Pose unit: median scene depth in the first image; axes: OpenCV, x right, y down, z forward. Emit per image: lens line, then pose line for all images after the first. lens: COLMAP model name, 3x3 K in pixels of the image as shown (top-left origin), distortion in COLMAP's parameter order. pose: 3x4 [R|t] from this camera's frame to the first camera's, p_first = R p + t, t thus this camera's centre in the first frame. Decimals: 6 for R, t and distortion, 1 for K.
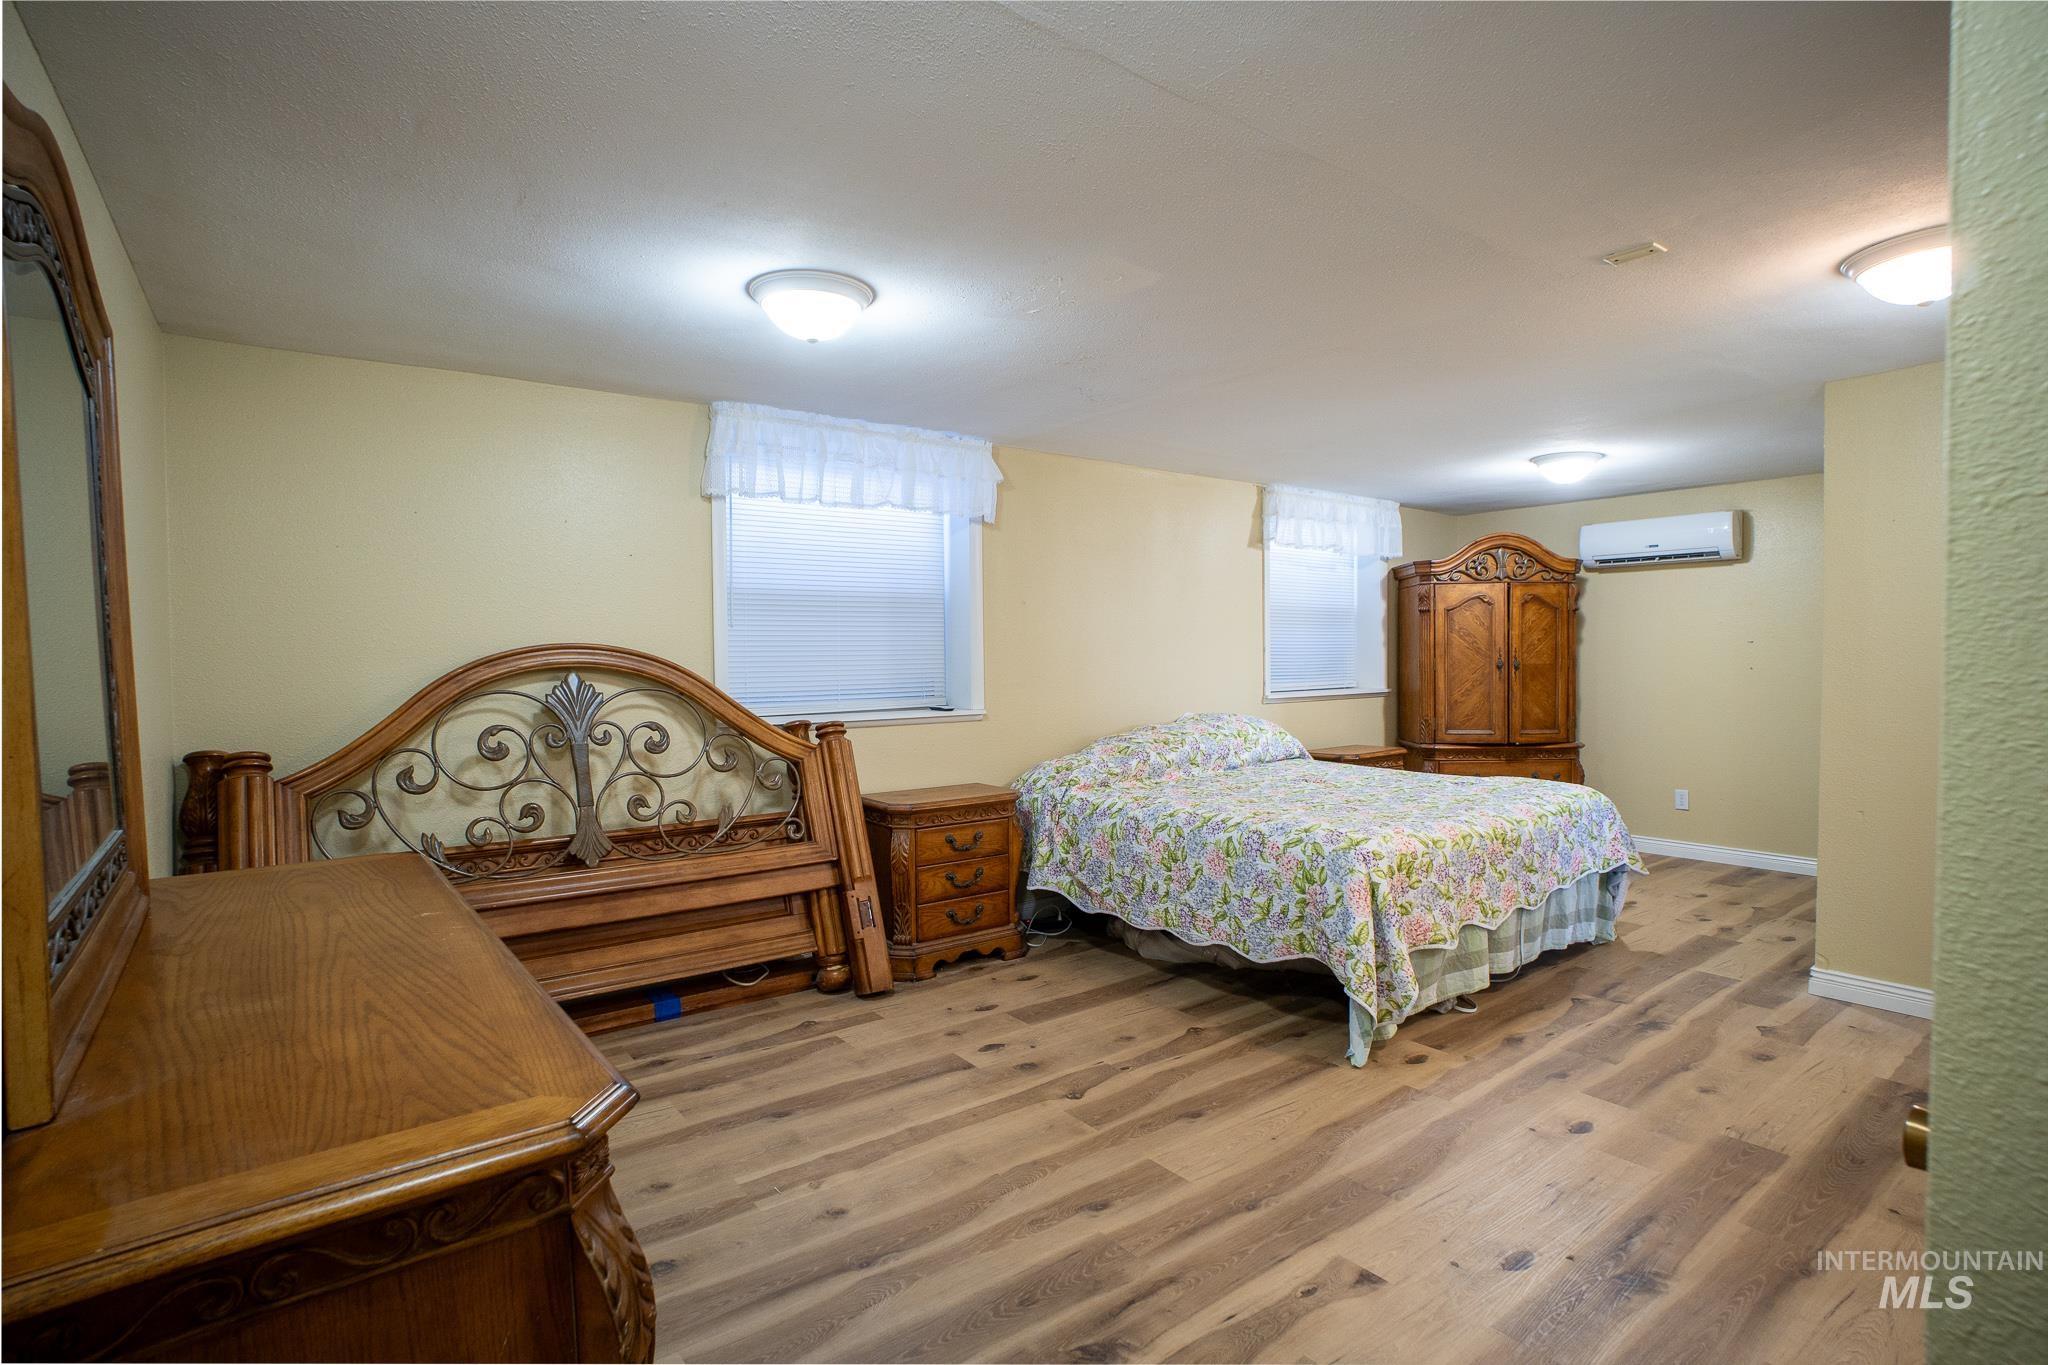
lens RADIAL K [[993.3, 0, 1024.5], [0, 993.3, 687.9], [0, 0, 1]] dist [-0.070793, 0.028202]
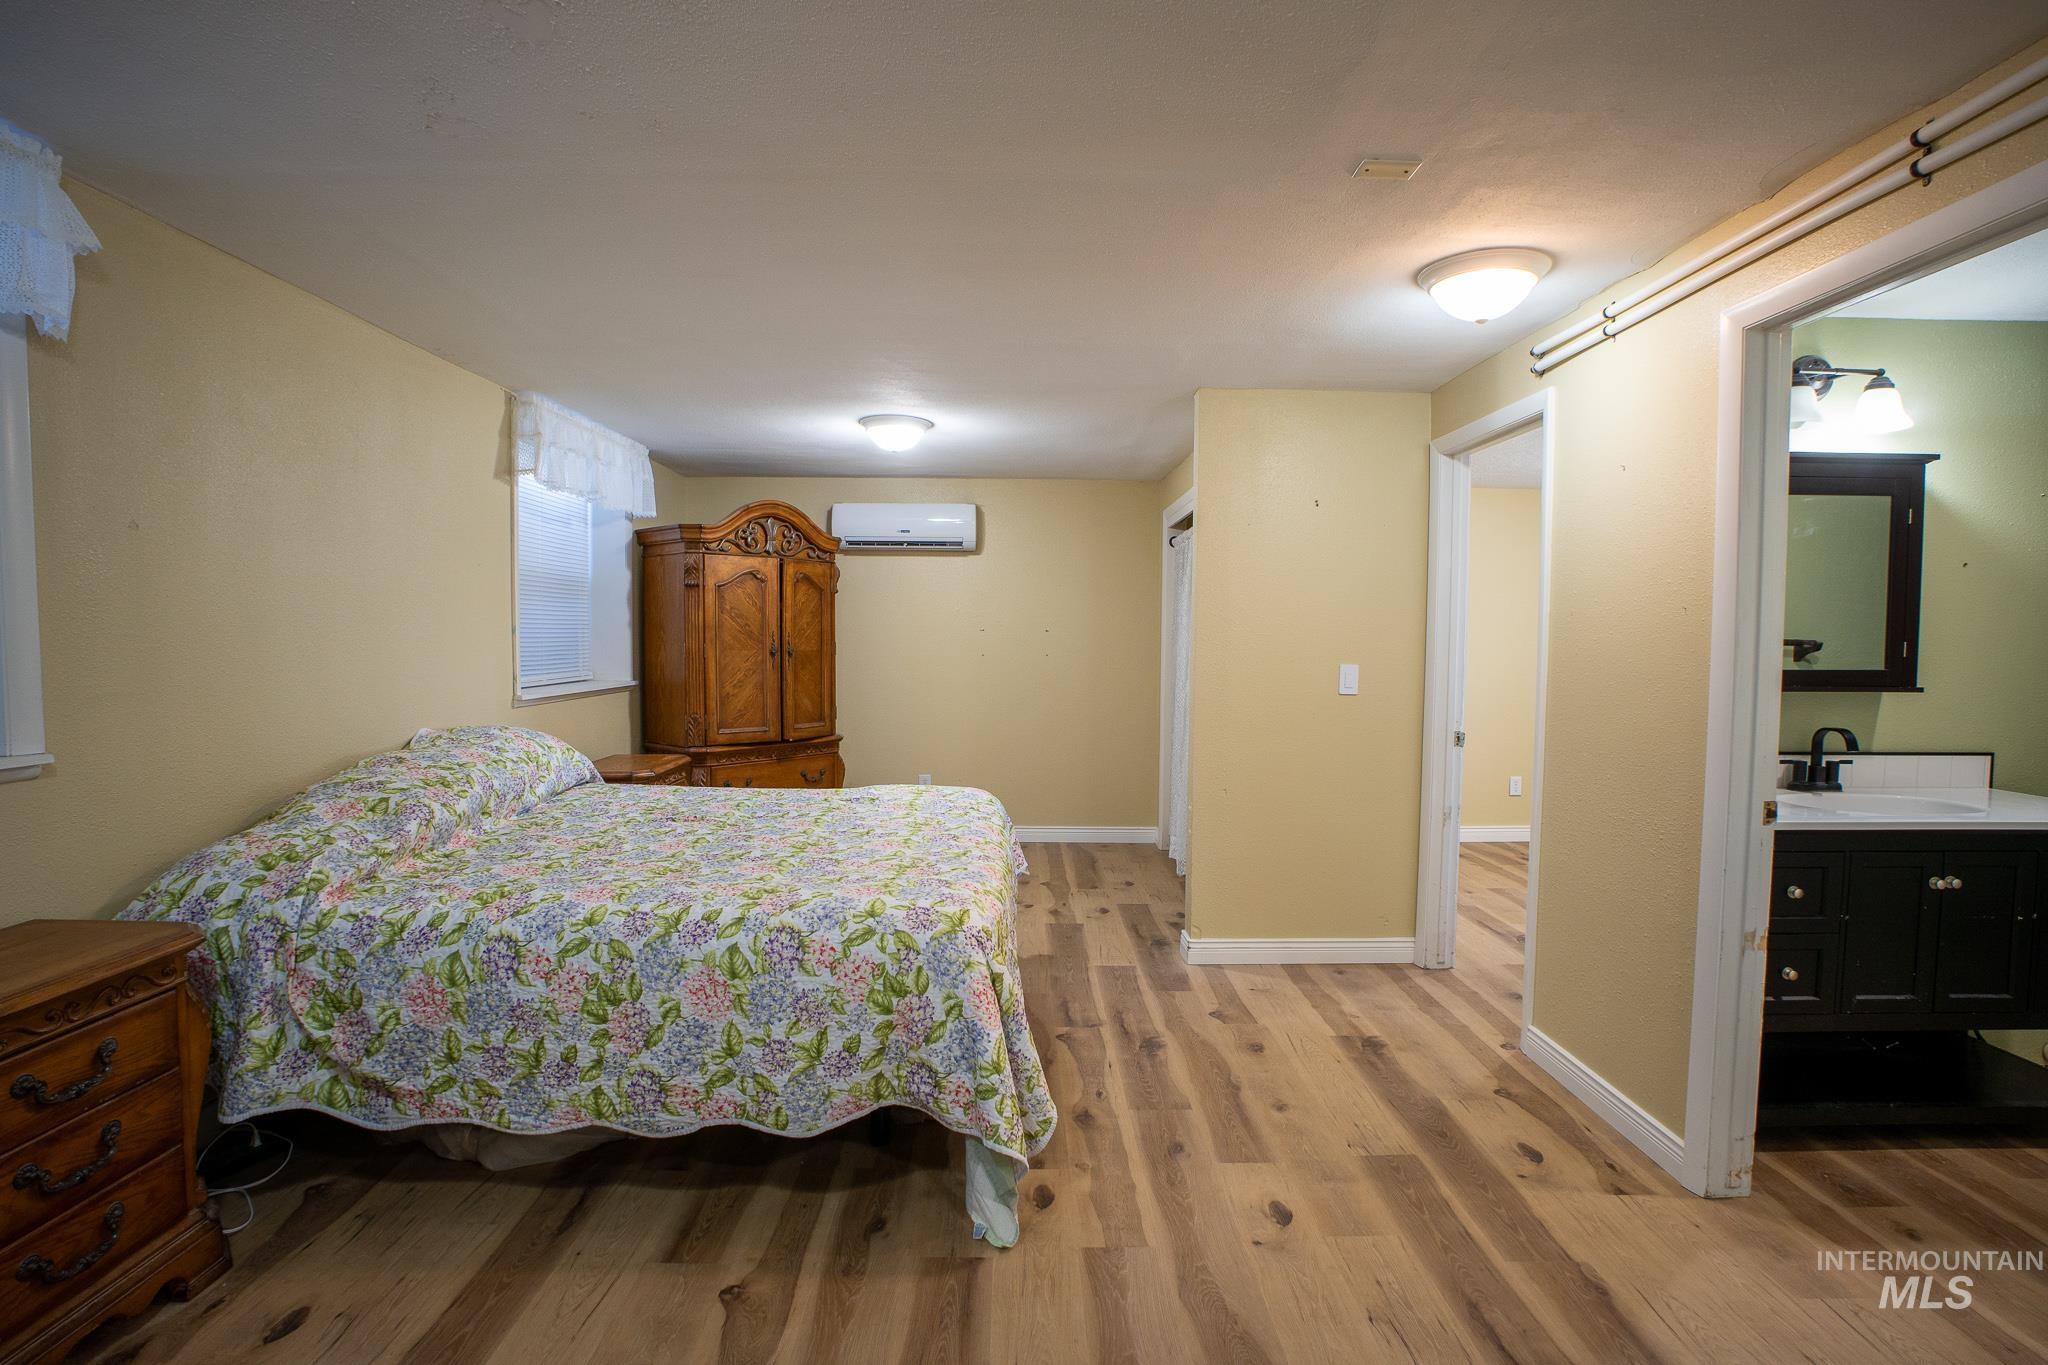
lens RADIAL K [[993.3, 0, 1024.5], [0, 993.3, 687.9], [0, 0, 1]] dist [-0.070793, 0.028202]
pose [[0.592006, -0.027410, 0.805467, -0.134173], [0.012766, 0.999615, 0.024634, -0.014028], [-0.805833, -0.004301, 0.592128, 0.418202]]
